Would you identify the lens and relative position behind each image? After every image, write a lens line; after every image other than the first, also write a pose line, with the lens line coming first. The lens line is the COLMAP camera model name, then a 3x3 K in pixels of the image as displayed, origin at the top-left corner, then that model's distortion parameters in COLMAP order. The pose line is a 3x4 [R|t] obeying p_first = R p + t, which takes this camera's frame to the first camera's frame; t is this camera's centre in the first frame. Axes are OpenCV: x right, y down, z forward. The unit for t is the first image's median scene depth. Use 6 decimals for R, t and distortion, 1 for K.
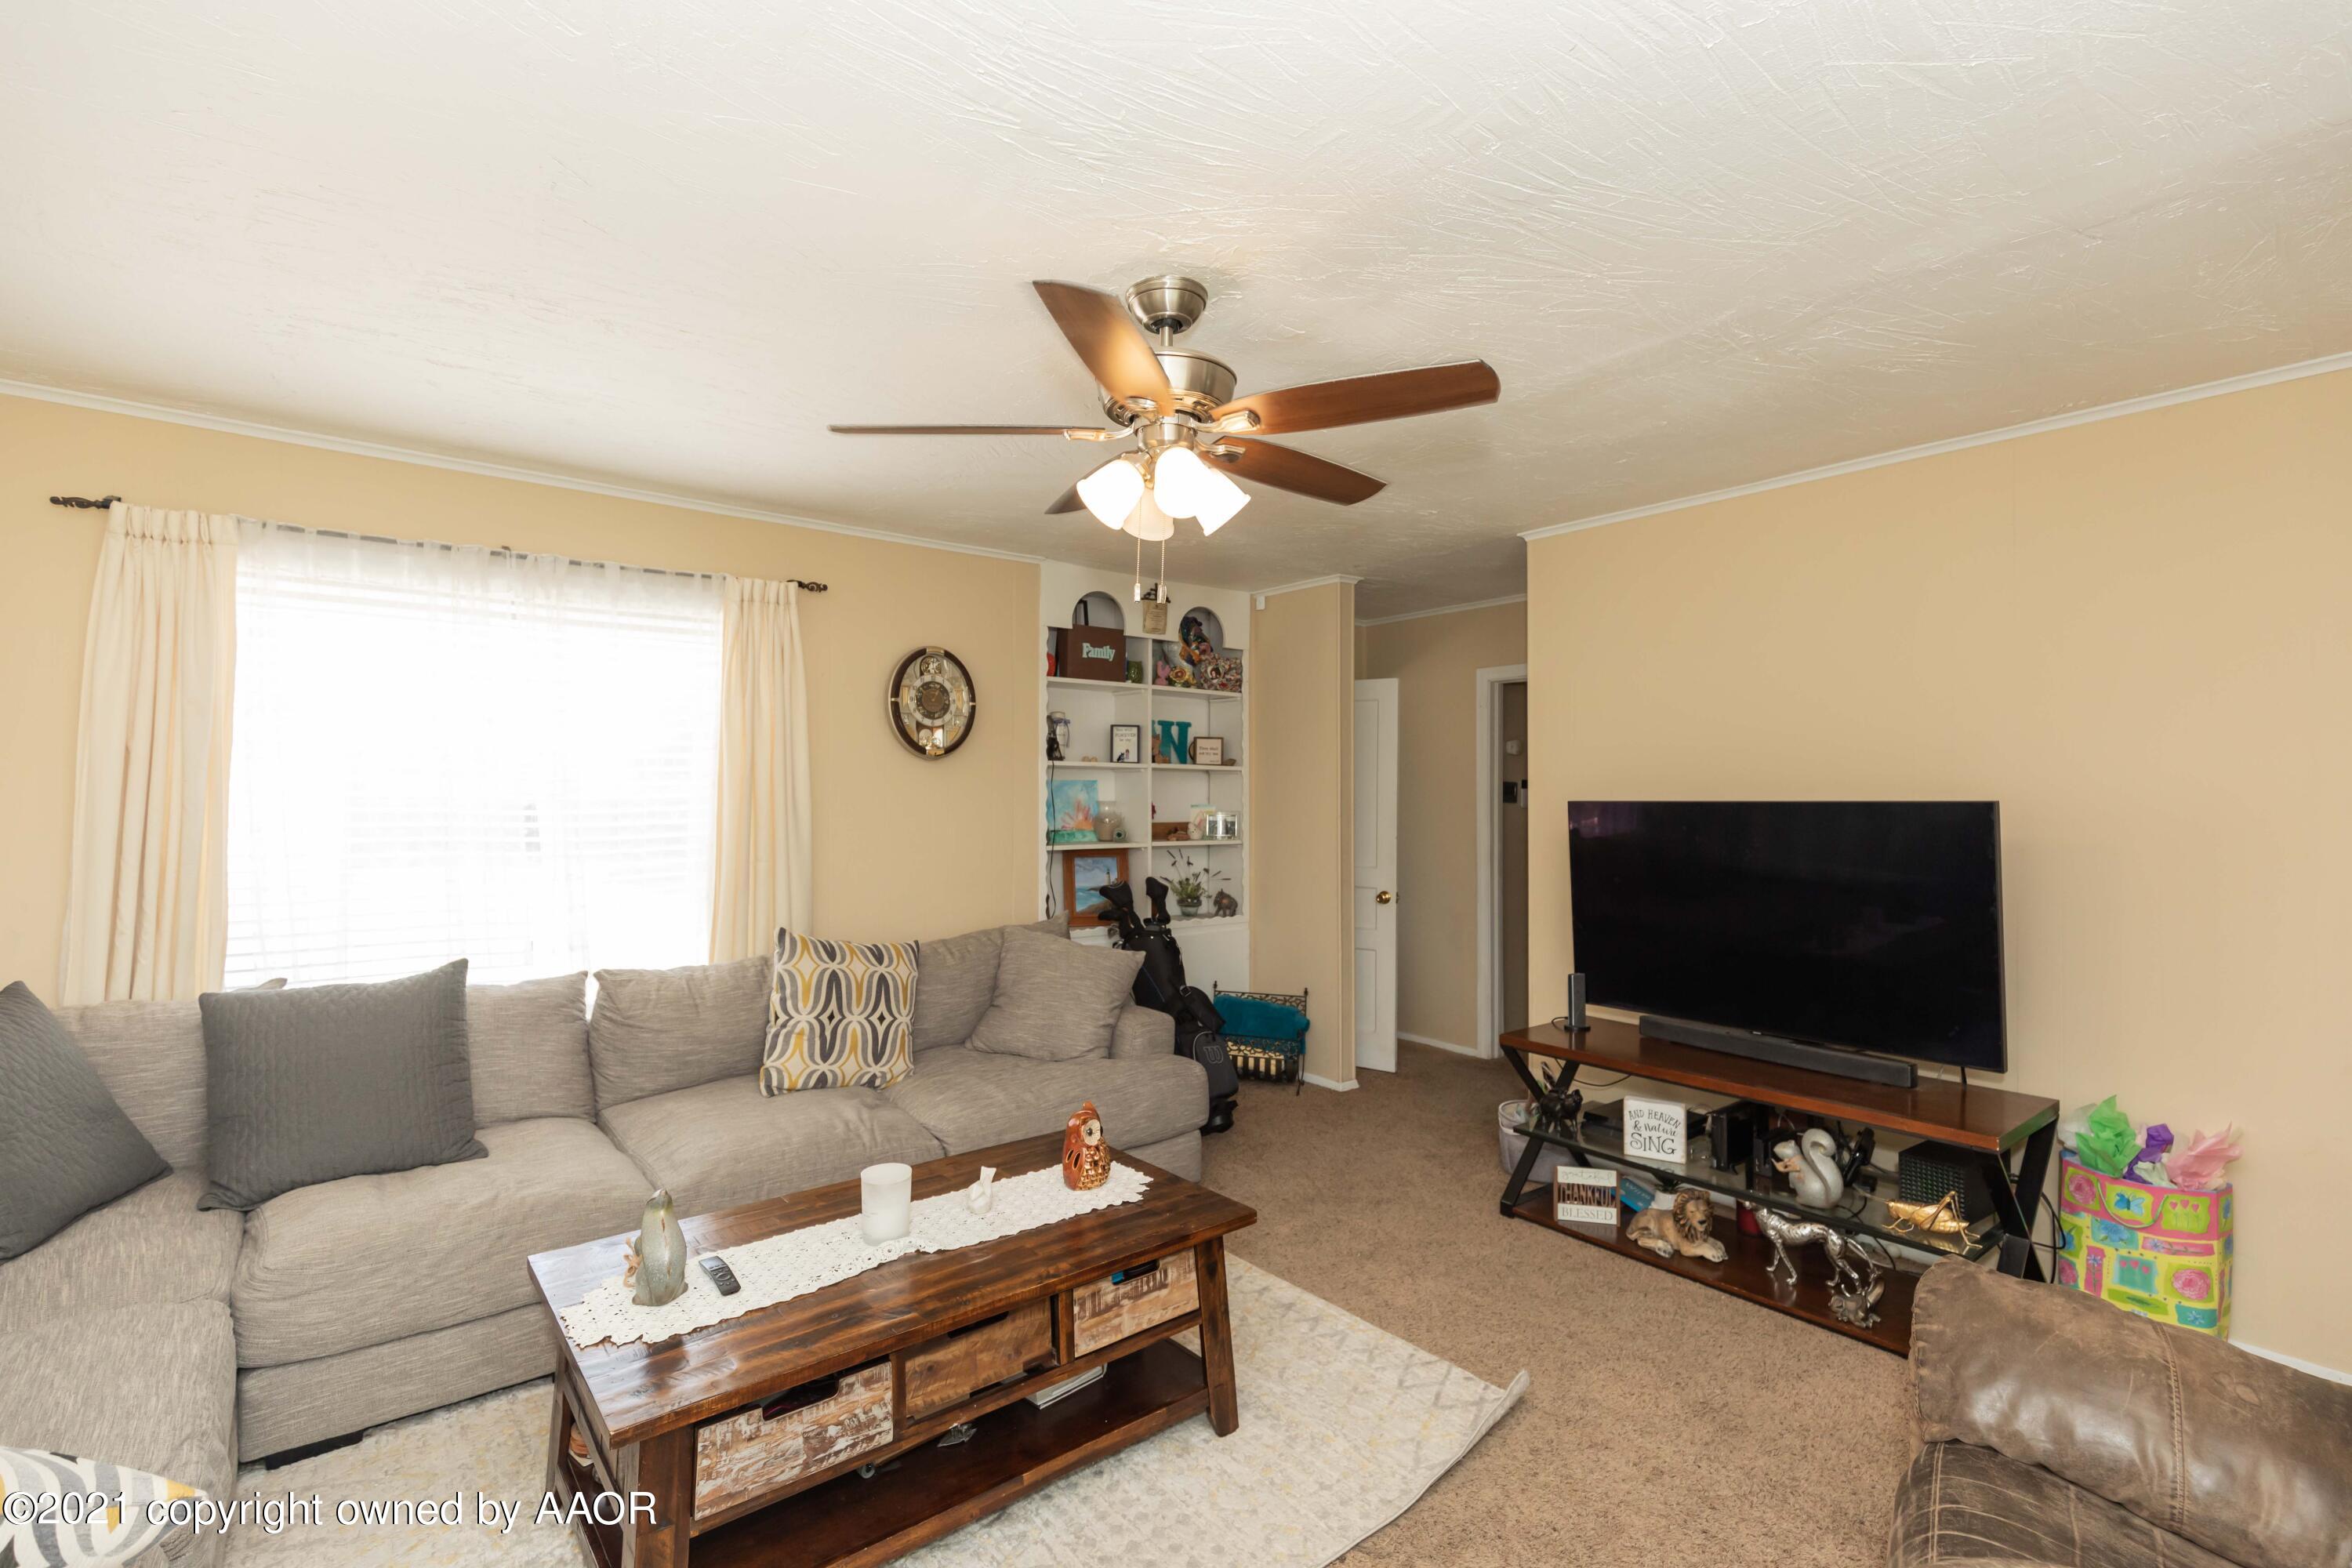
lens RADIAL K [[1068.0, 0, 1169.3], [0, 1068.0, 788.3], [0, 0, 1]] dist [0.010814, -0.000193]
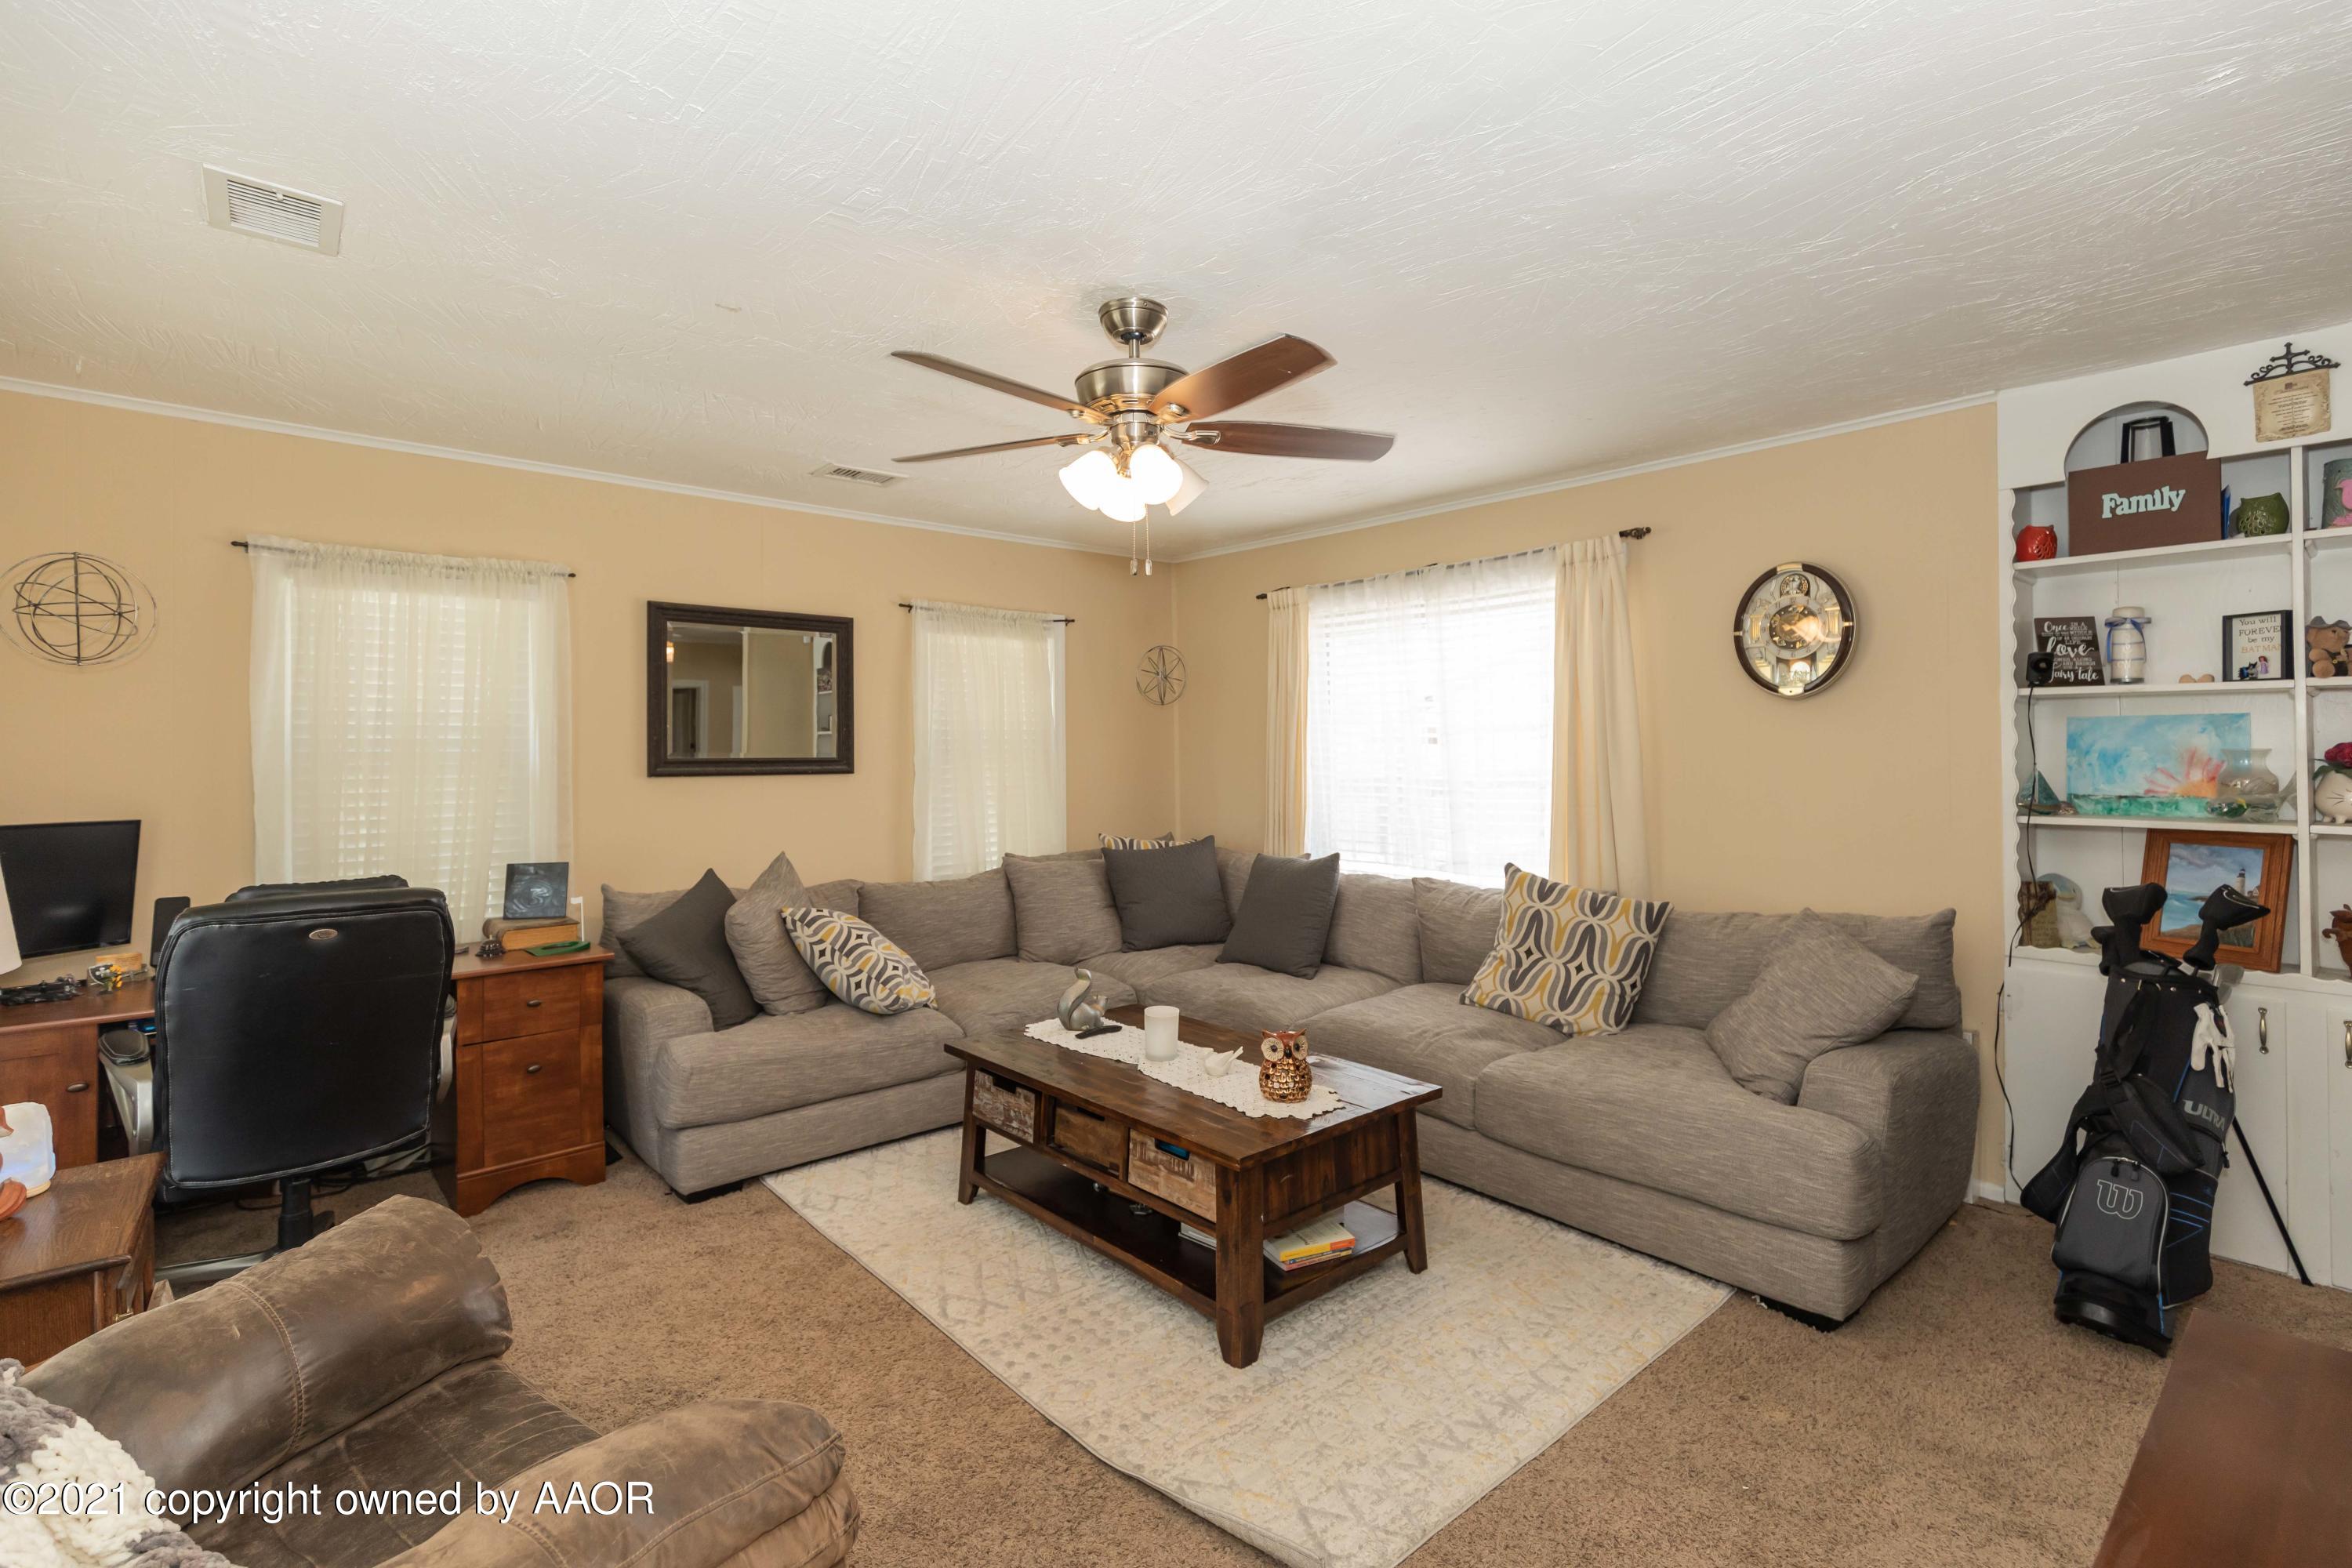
lens RADIAL K [[1068.0, 0, 1197.7], [0, 1068.0, 741.5], [0, 0, 1]] dist [0.010814, -0.000193]
pose [[0.059841, -0.010755, -0.998150, 0.710251], [0.009443, 0.999903, -0.010208, 0.012668], [0.998163, -0.008815, 0.059937, 0.601546]]
